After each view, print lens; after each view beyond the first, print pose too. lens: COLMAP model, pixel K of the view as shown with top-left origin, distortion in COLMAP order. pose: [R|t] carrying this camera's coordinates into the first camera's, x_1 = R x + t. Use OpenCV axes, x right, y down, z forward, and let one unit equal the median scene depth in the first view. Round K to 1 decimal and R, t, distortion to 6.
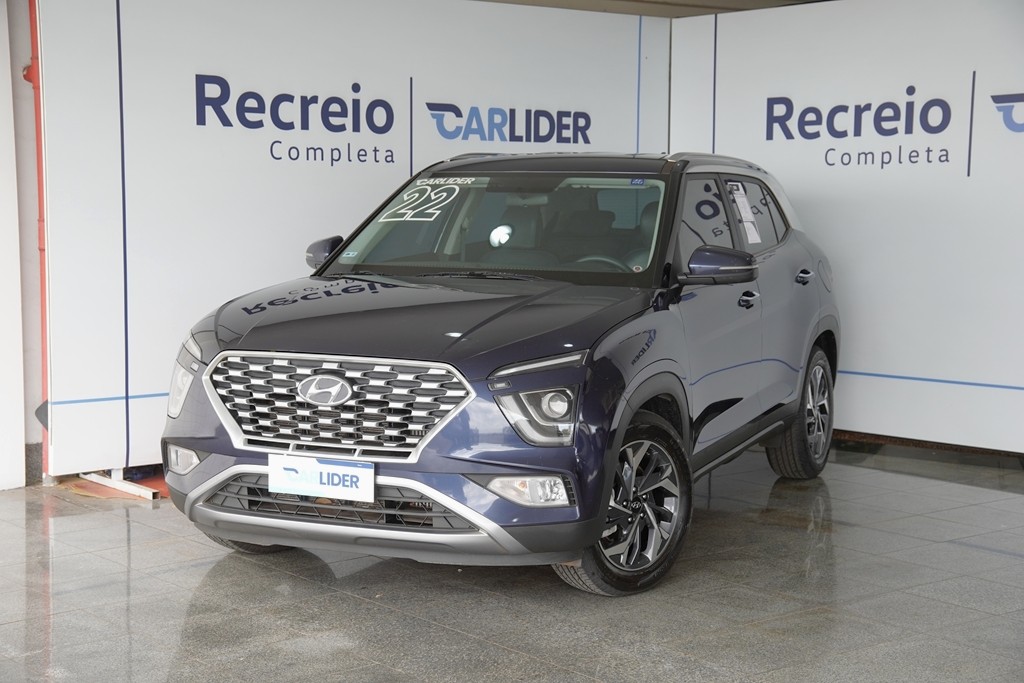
lens RADIAL K [[1575.2, 0, 457.7], [0, 1575.2, 340.7], [0, 0, 1]] dist [0.218981, 0.237799]
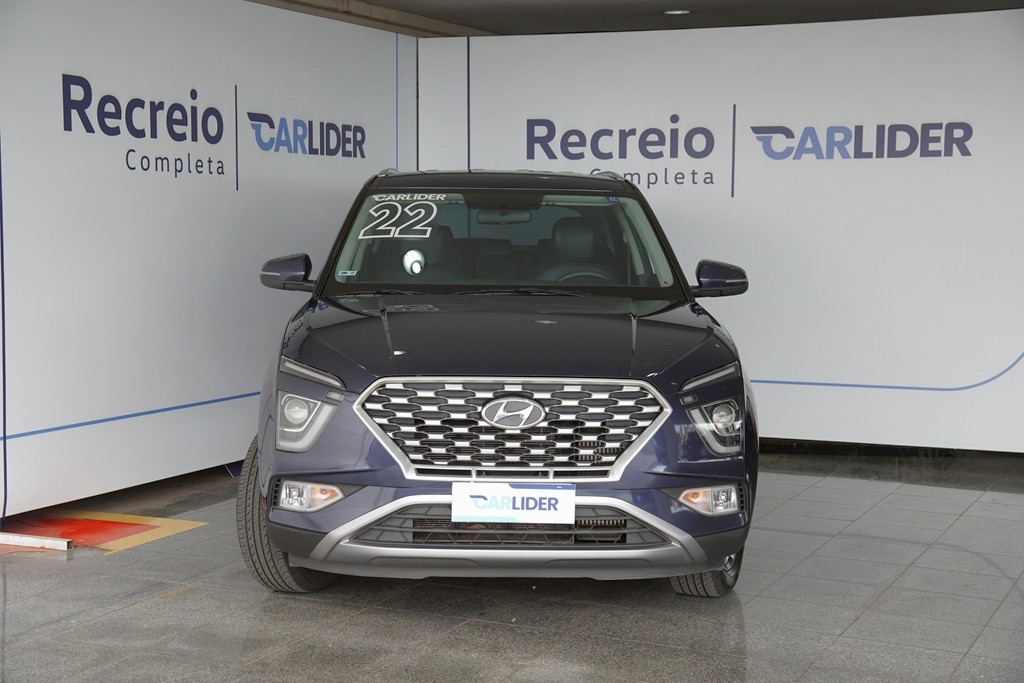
lens RADIAL K [[1575.2, 0, 457.7], [0, 1575.2, 340.7], [0, 0, 1]] dist [0.218981, 0.237799]
pose [[0.900128, -0.032783, 0.434391, -0.361360], [0.034791, 0.999389, 0.003329, -0.012119], [-0.434235, 0.012117, 0.900718, 0.088860]]
